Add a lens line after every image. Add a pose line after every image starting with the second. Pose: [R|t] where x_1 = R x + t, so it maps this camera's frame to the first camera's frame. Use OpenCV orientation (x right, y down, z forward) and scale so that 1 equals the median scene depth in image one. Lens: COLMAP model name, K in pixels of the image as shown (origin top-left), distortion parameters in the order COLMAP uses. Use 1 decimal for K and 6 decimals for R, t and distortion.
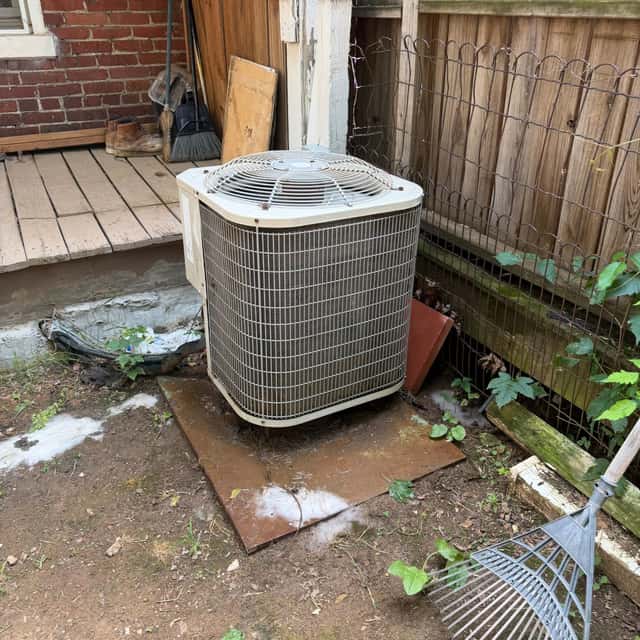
lens RADIAL K [[600.0, 0, 323.3], [0, 600.0, 318.6], [0, 0, 1]] dist [0.098346, -0.189913]
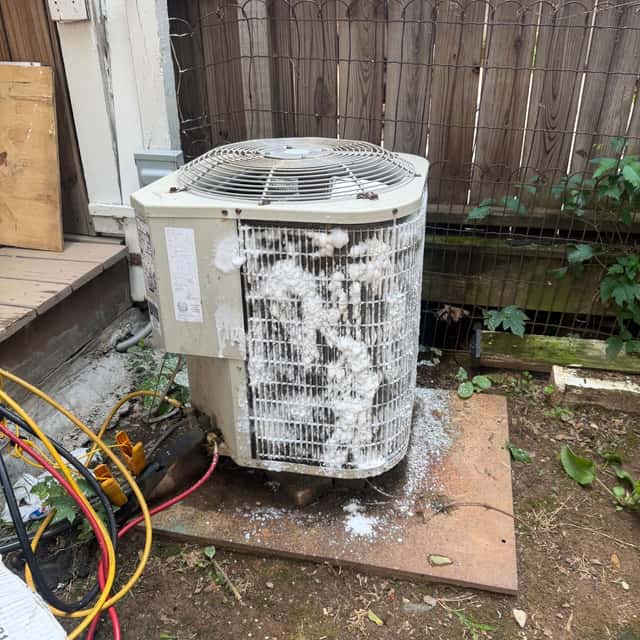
lens RADIAL K [[600.0, 0, 323.3], [0, 600.0, 318.6], [0, 0, 1]] dist [0.098346, -0.189913]
pose [[0.663623, -0.347705, 0.662348, -0.511866], [0.363431, 0.923756, 0.120803, -0.113024], [-0.653852, 0.160550, 0.739393, 0.355260]]
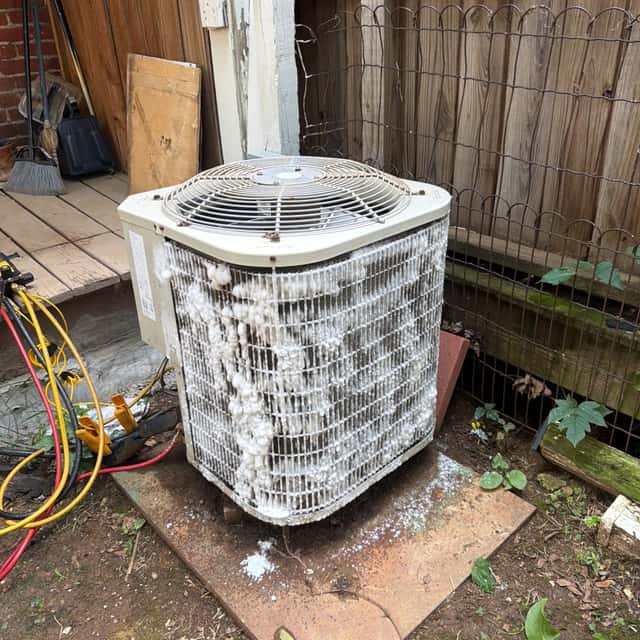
lens RADIAL K [[606.4, 0, 320.0], [0, 606.4, 320.0], [0, 0, 1]] dist [0.055669, -0.111024]
pose [[0.972800, -0.142253, 0.182822, -0.137802], [0.143171, 0.989664, 0.008236, -0.062126], [-0.182104, 0.018163, 0.983112, 0.200320]]
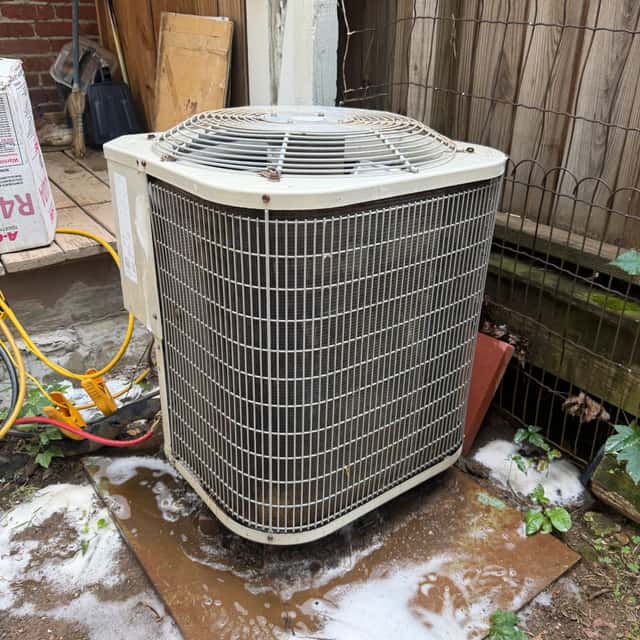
lens RADIAL K [[614.3, 0, 318.5], [0, 614.3, 321.5], [0, 0, 1]] dist [-0.010457, -0.002147]
pose [[0.991420, -0.054161, 0.118963, -0.094742], [0.057058, 0.998148, -0.021086, -0.025335], [-0.117601, 0.027693, 0.992675, 0.309972]]
